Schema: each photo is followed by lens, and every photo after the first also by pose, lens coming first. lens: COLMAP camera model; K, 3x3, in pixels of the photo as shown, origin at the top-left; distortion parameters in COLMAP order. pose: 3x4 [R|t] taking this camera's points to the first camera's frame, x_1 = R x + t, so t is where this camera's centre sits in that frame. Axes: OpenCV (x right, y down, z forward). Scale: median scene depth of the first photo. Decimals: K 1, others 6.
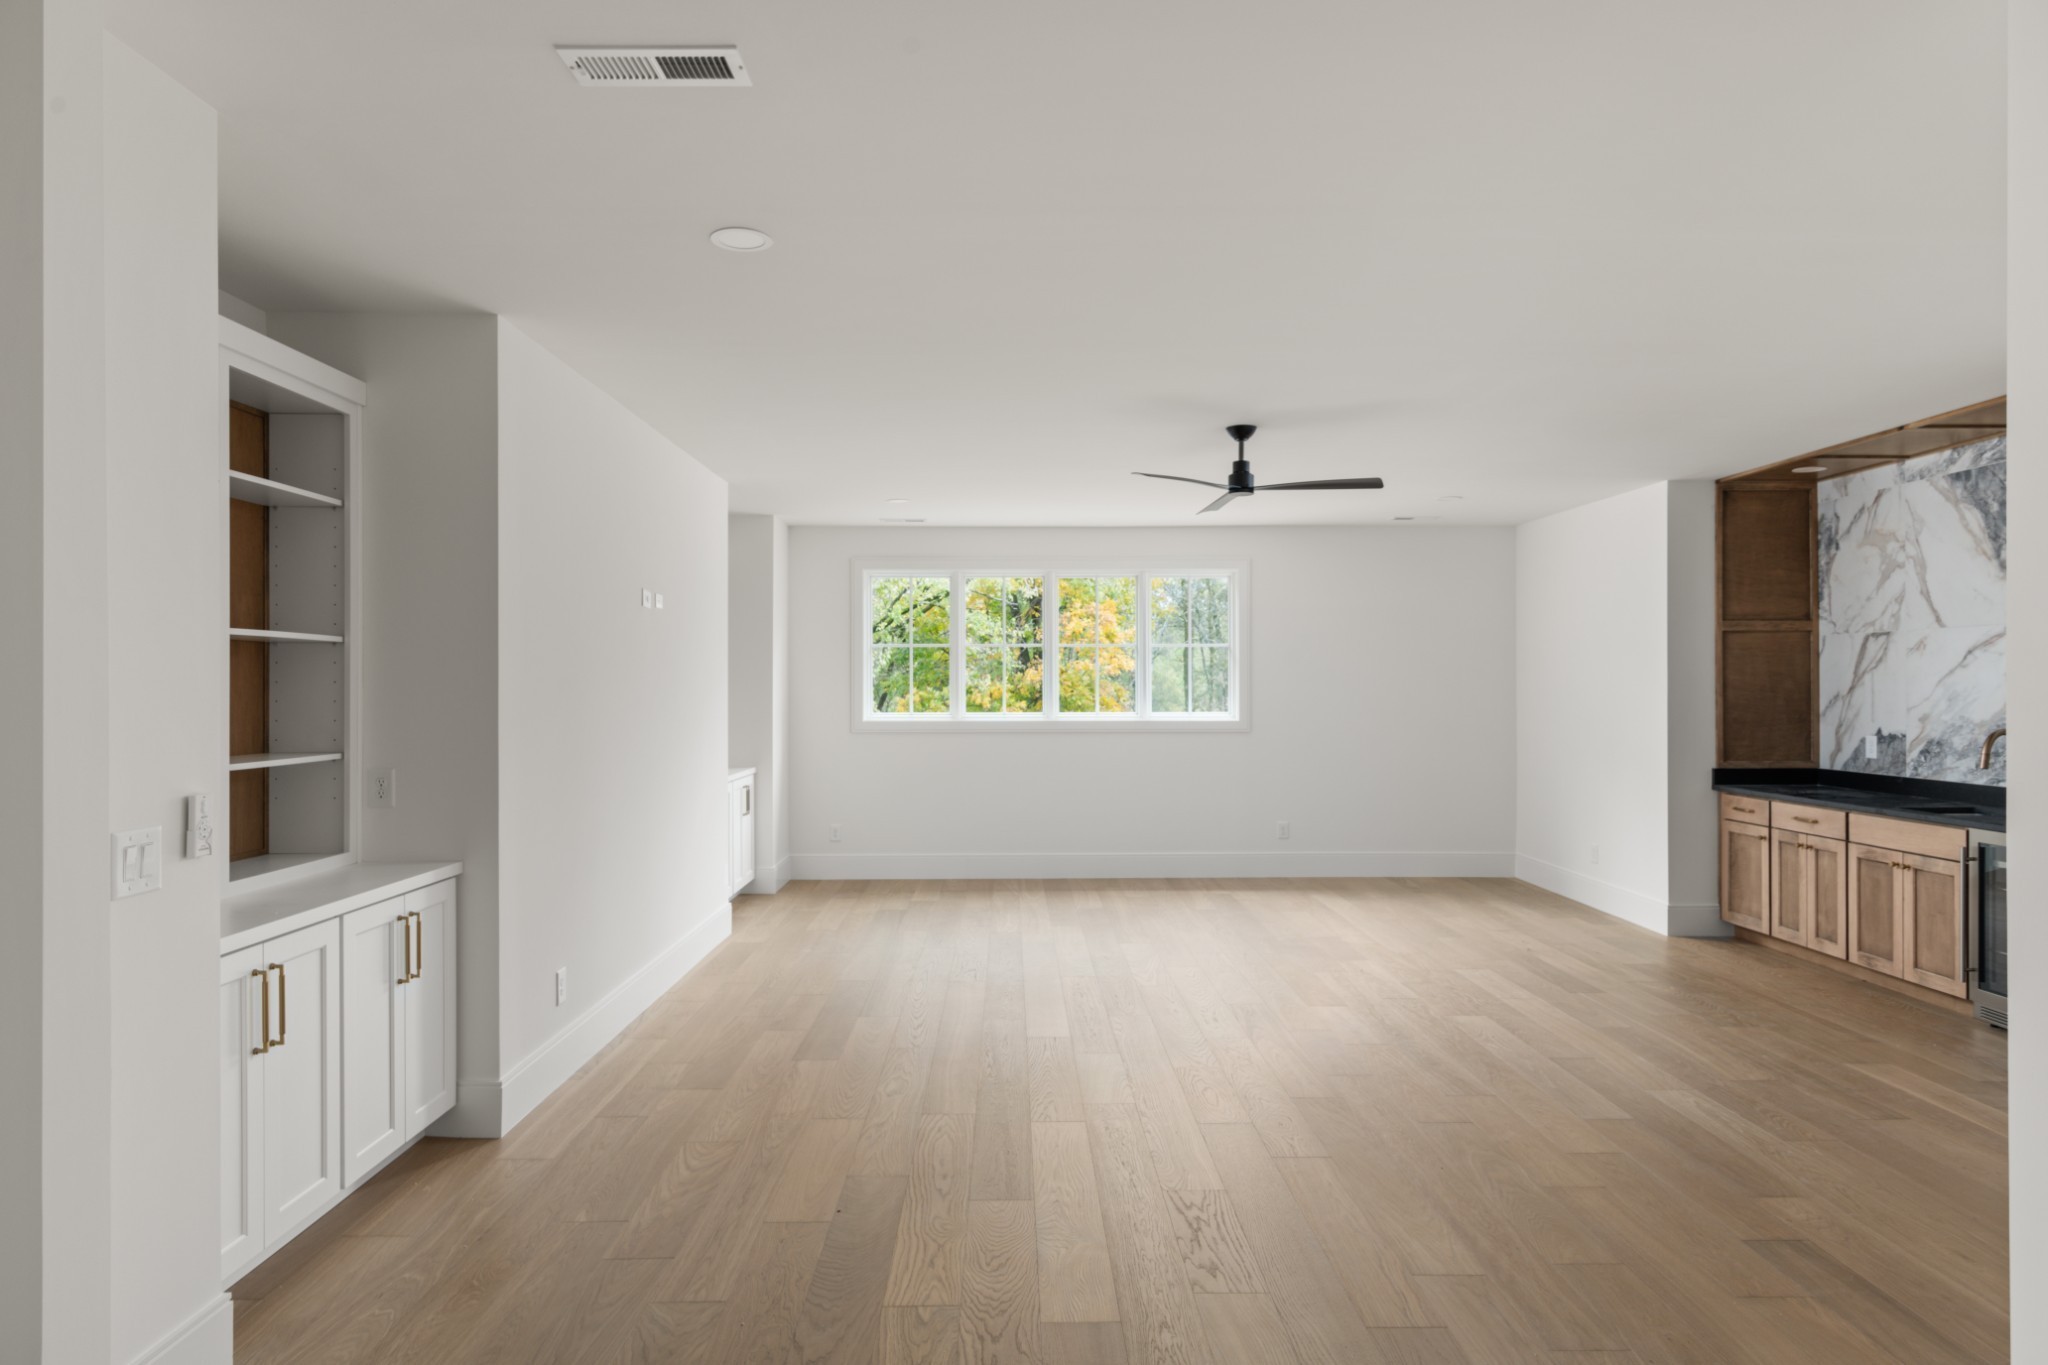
lens RADIAL K [[1210.9, 0, 1039.6], [0, 1210.9, 683.9], [0, 0, 1]] dist [0.008007, 0.000509]
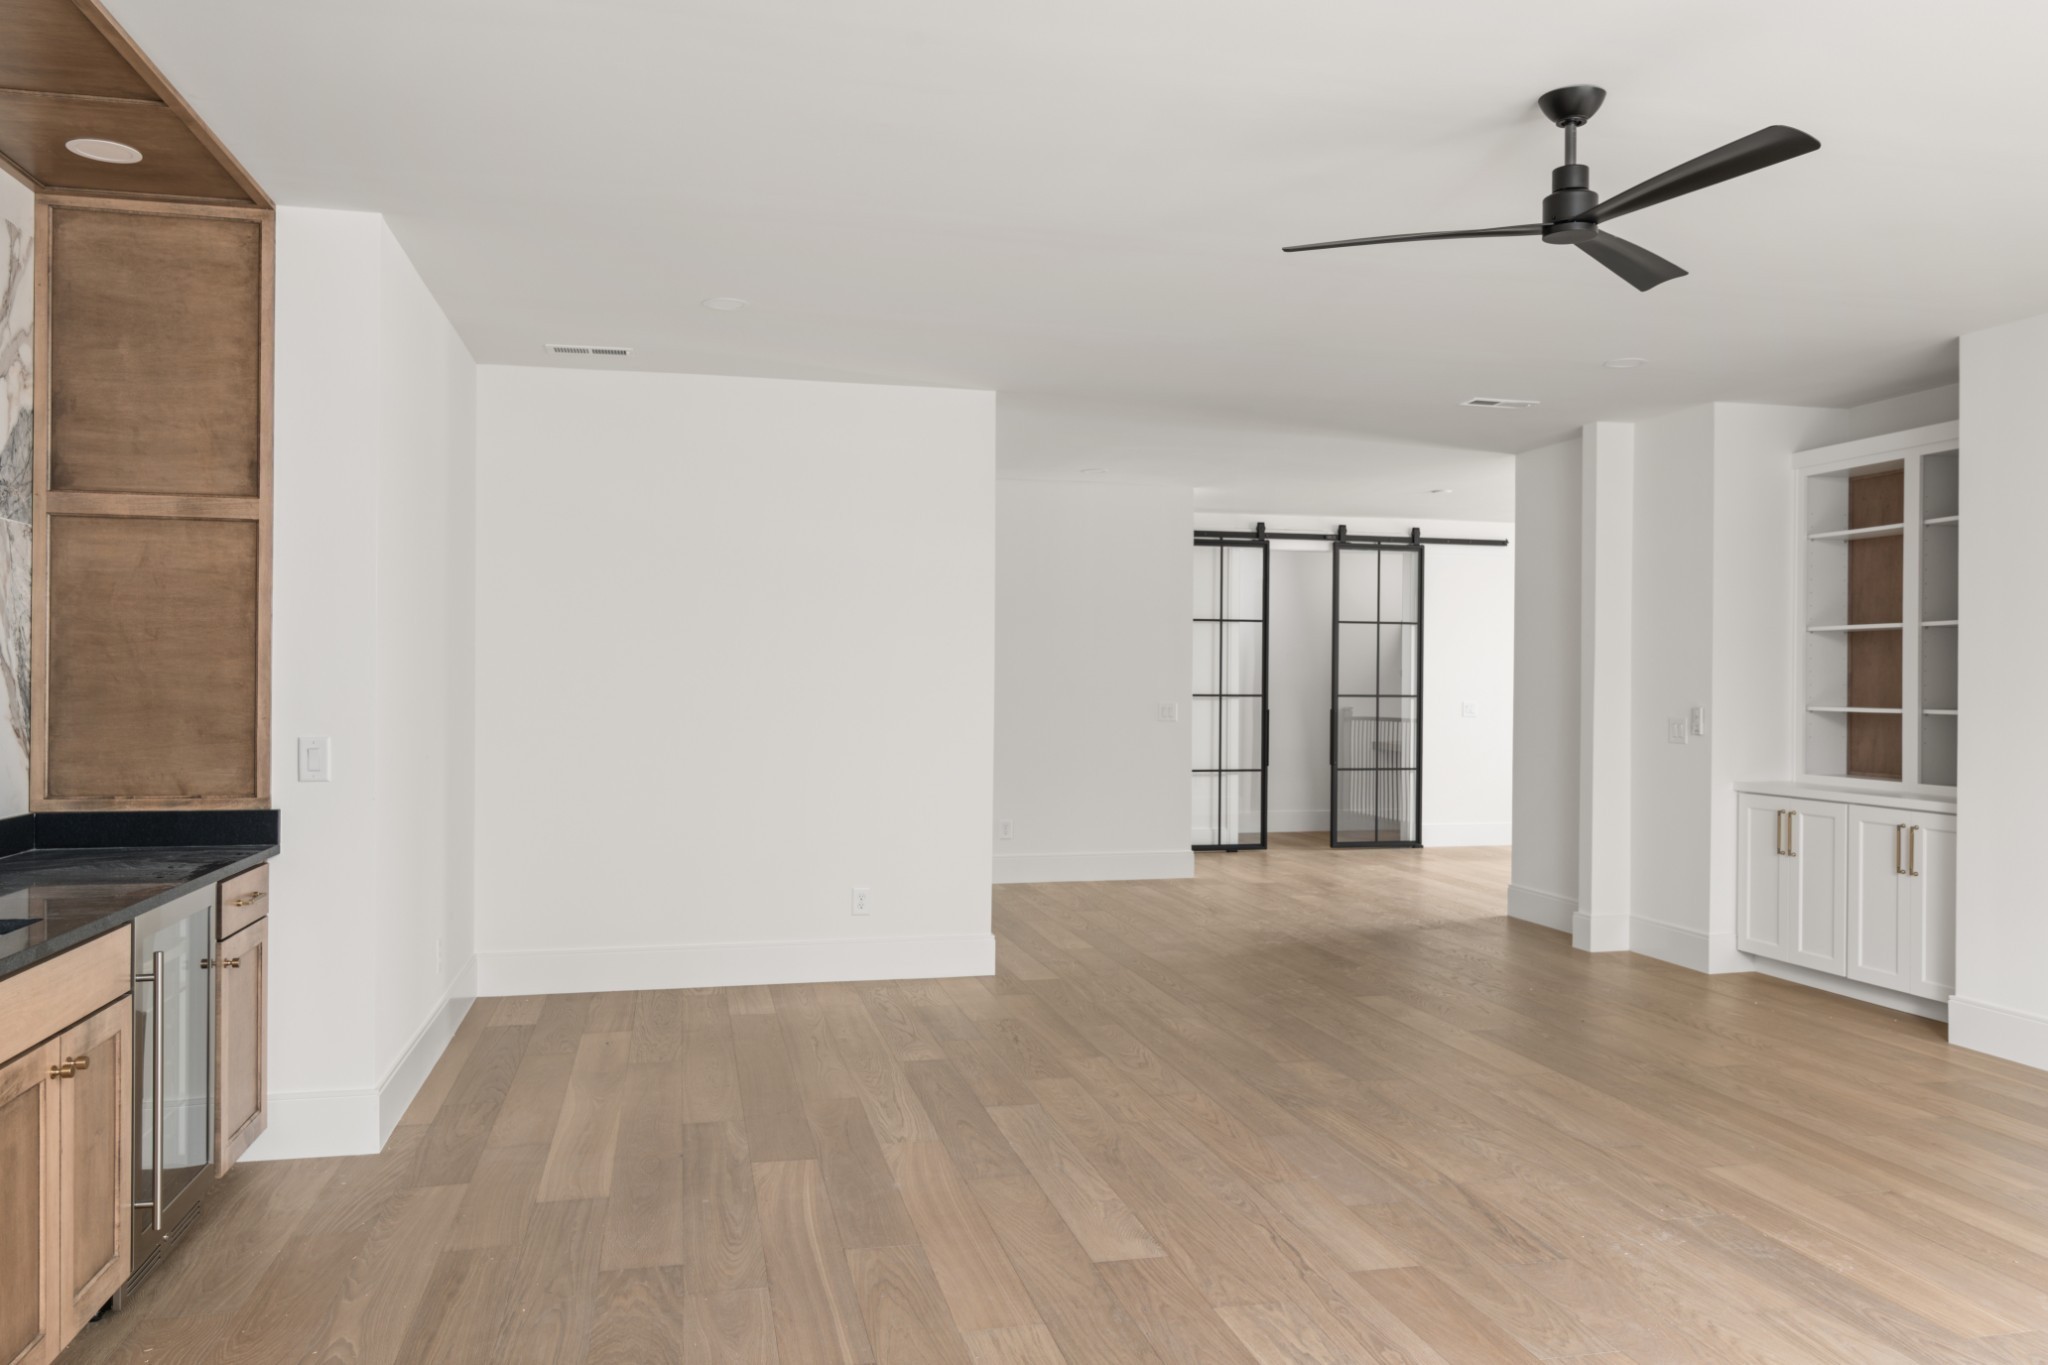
lens RADIAL K [[1429.4, 0, 1037.3], [0, 1429.4, 676.4], [0, 0, 1]] dist [0.002919, -0.002719]
pose [[-0.977524, -0.007057, -0.210705, 0.402189], [-0.009678, 0.999888, 0.011410, 0.007461], [0.210601, 0.013193, -0.977483, 1.225676]]
